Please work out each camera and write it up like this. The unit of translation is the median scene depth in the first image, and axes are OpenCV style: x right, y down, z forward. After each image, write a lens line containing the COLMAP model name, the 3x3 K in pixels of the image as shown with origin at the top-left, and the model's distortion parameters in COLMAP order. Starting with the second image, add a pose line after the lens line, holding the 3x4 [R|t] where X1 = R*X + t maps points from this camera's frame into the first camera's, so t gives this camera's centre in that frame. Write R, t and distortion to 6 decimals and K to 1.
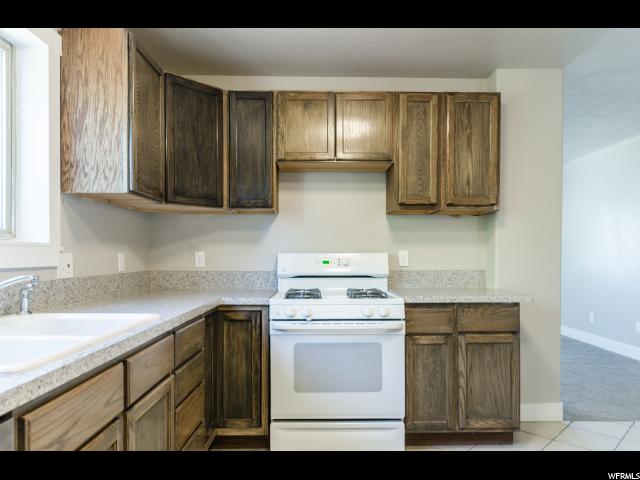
lens RADIAL K [[443.8, 0, 322.8], [0, 443.8, 262.4], [0, 0, 1]] dist [0.004117, 0.004589]
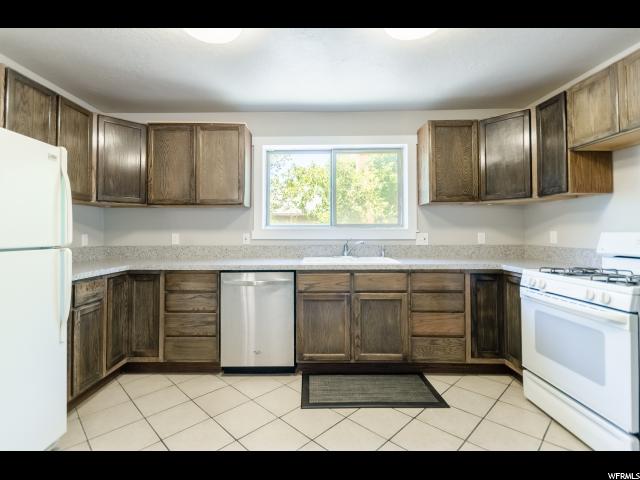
lens RADIAL K [[310.0, 0, 305.3], [0, 310.0, 225.5], [0, 0, 1]] dist [0.000602, -0.001980]
pose [[-0.027331, -0.024235, -0.999333, 0.757738], [-0.014406, 0.999612, -0.023848, -0.010999], [0.999523, 0.013745, -0.027670, 0.396803]]
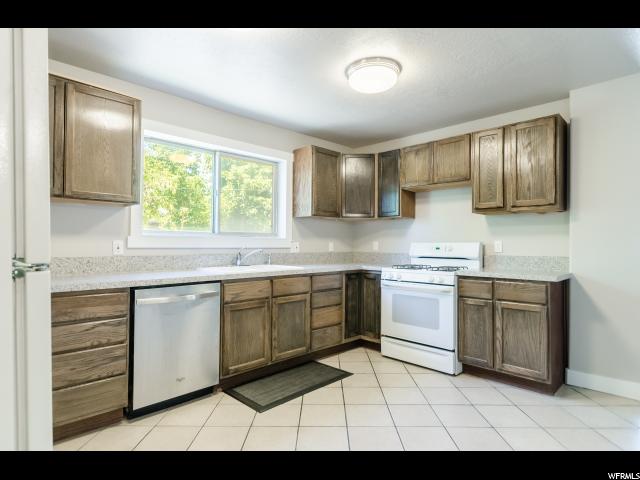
lens RADIAL K [[352.7, 0, 319.6], [0, 352.7, 241.6], [0, 0, 1]] dist [0.007332, -0.000408]
pose [[0.690900, -0.001444, -0.722949, 0.725661], [-0.017823, 0.999660, -0.019030, 0.007793], [0.722730, 0.026033, 0.690640, -0.175116]]
